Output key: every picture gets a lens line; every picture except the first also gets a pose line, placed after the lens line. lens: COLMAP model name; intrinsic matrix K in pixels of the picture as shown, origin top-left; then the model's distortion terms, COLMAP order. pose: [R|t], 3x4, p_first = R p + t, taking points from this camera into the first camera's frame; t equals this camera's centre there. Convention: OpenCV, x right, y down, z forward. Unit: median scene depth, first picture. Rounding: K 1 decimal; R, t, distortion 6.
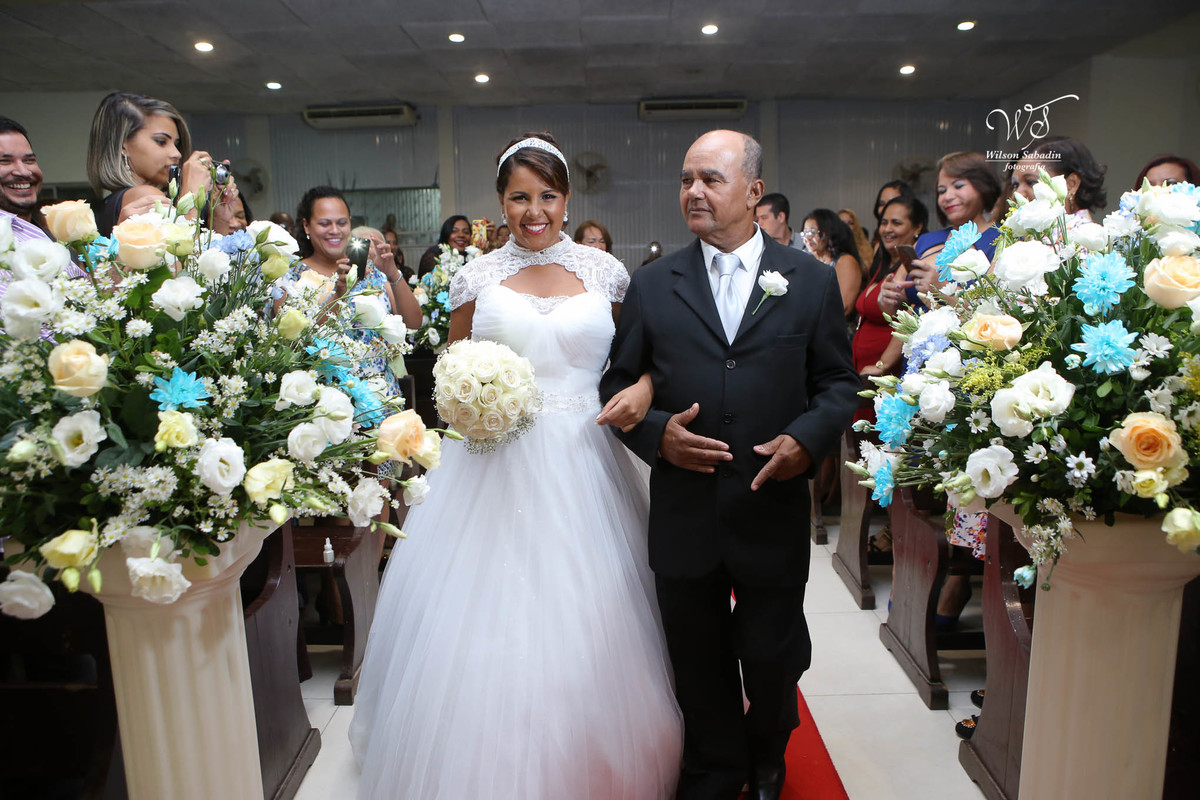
lens RADIAL K [[829.3, 0, 597.9], [0, 829.3, 392.6], [0, 0, 1]] dist [-0.071831, 0.030437]
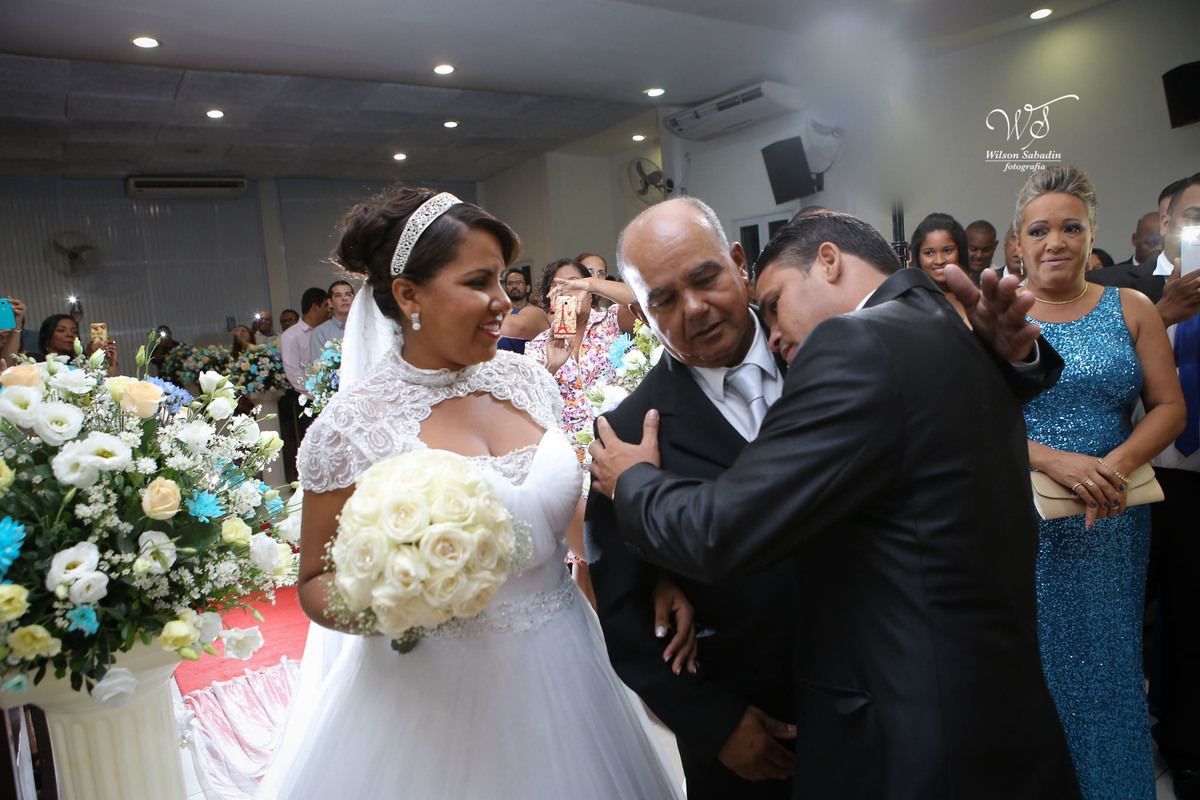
lens RADIAL K [[829.3, 0, 600.8], [0, 829.3, 398.3], [0, 0, 1]] dist [-0.071831, 0.030437]
pose [[0.818326, -0.105445, 0.564999, -0.063814], [0.145081, 0.989090, -0.025537, -0.005034], [-0.556142, 0.102868, 0.824696, -0.038673]]
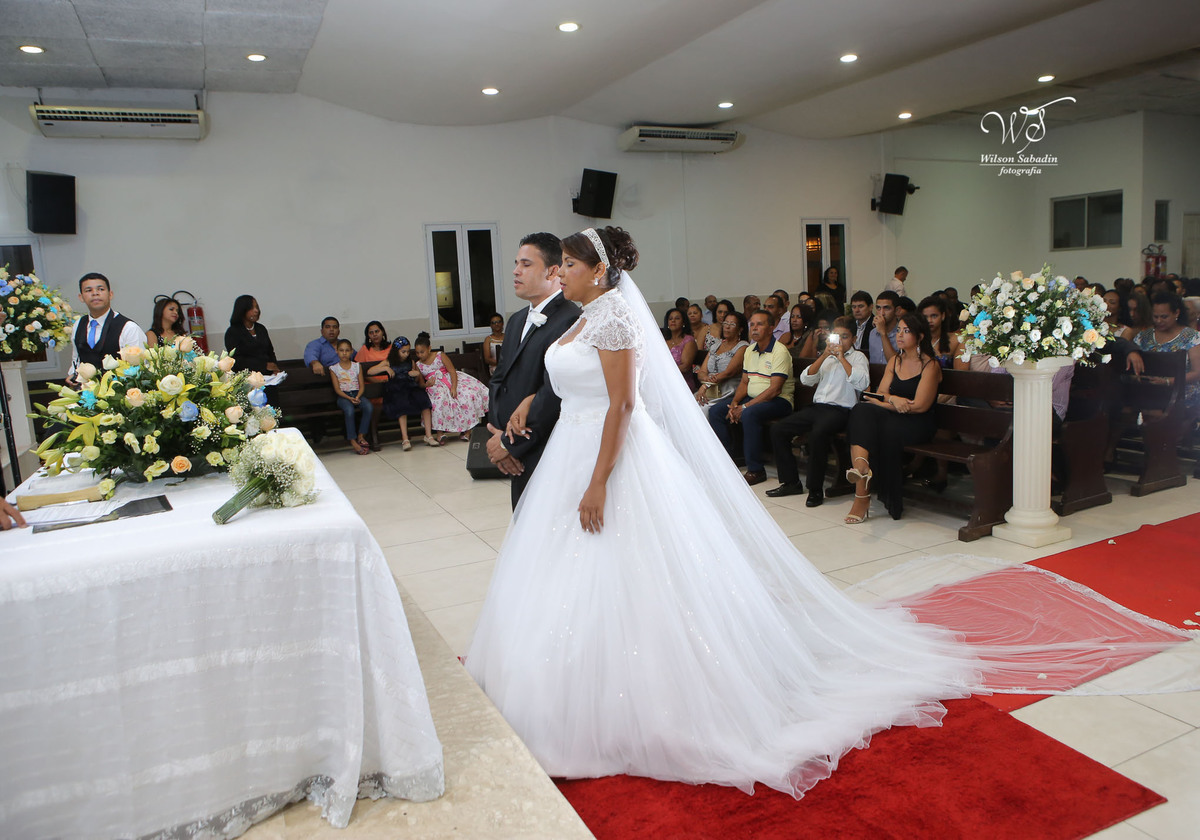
lens RADIAL K [[873.2, 0, 644.0], [0, 873.2, 408.0], [0, 0, 1]] dist [-0.061867, 0.019002]
pose [[0.471750, 0.117769, -0.873832, 0.218845], [-0.087848, 0.992387, 0.086321, 0.021466], [0.877345, 0.036042, 0.478504, -0.252295]]
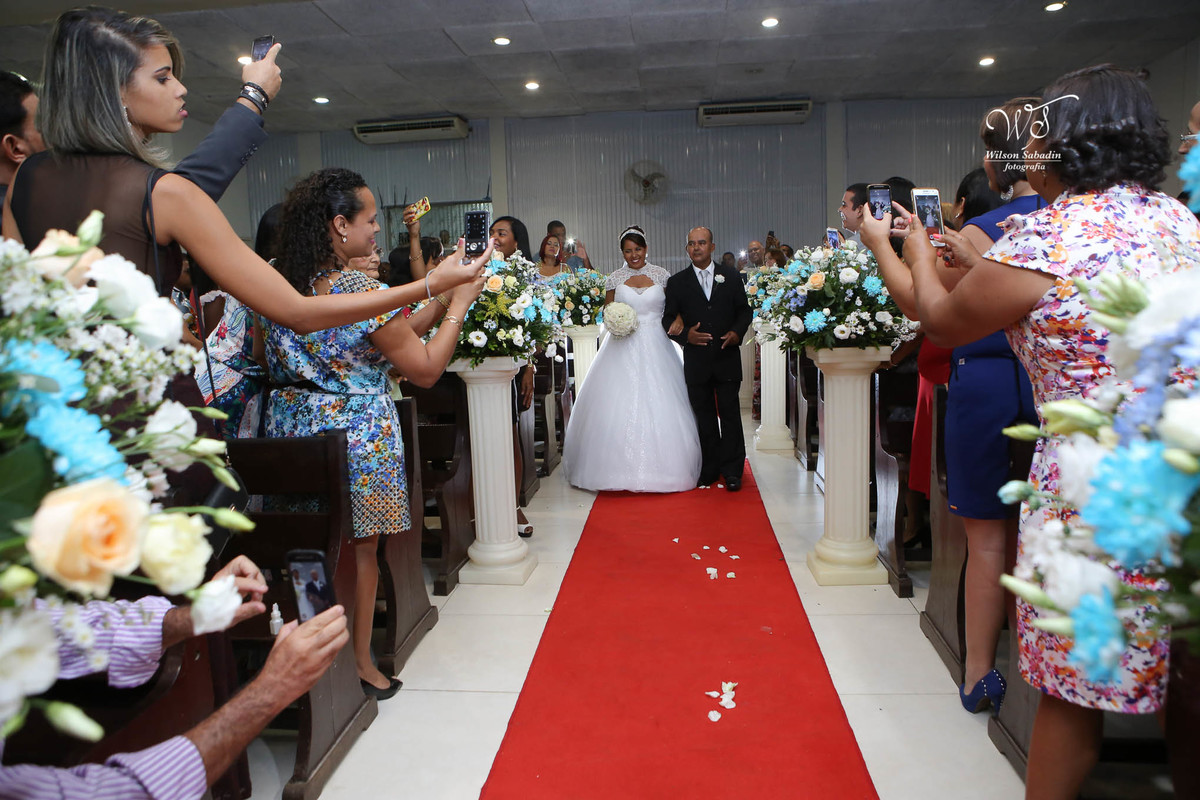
lens RADIAL K [[829.3, 0, 600.8], [0, 829.3, 395.3], [0, 0, 1]] dist [-0.071831, 0.030437]
pose [[0.996997, -0.006687, -0.077145, 0.010900], [0.005279, 0.999816, -0.018443, -0.001881], [0.077254, 0.017981, 0.996849, 0.054232]]
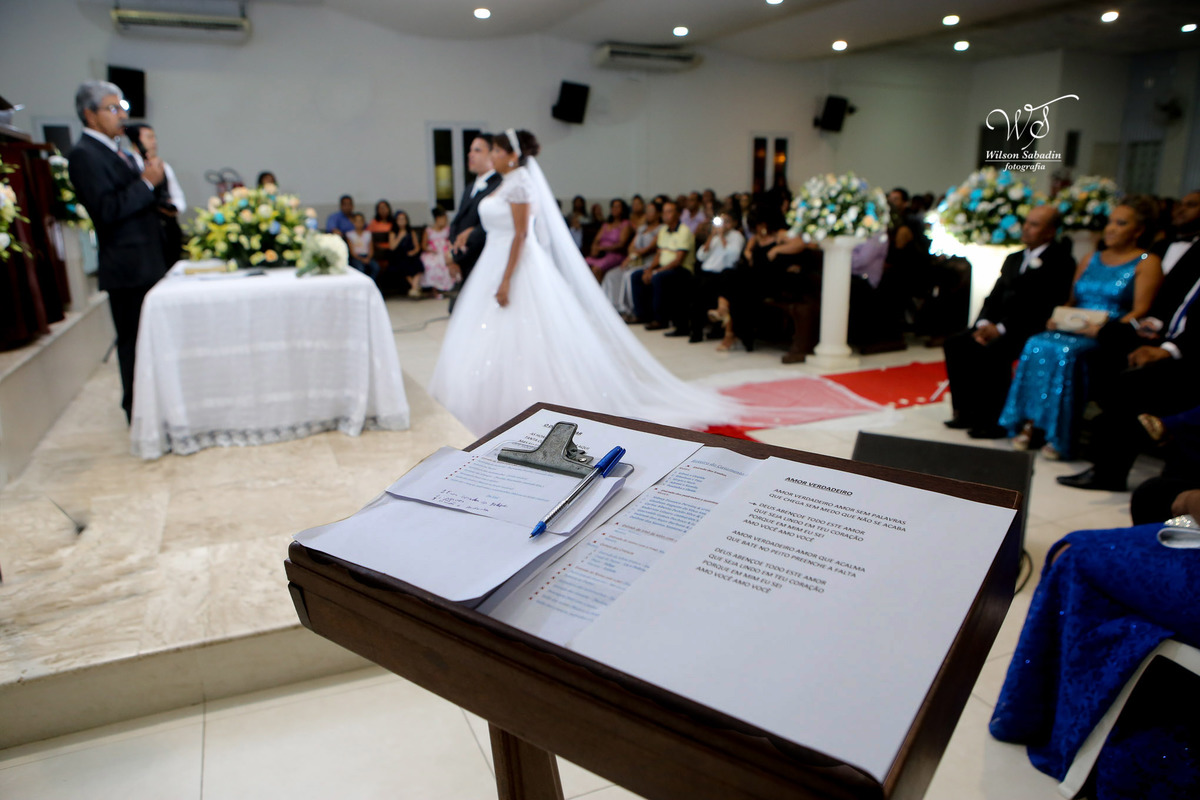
lens RADIAL K [[829.3, 0, 598.4], [0, 829.3, 387.5], [0, 0, 1]] dist [-0.071831, 0.030437]
pose [[0.425914, 0.225117, -0.876310, 0.387058], [-0.135421, 0.973503, 0.184266, 0.035673], [0.894572, 0.040189, 0.445114, -0.282780]]
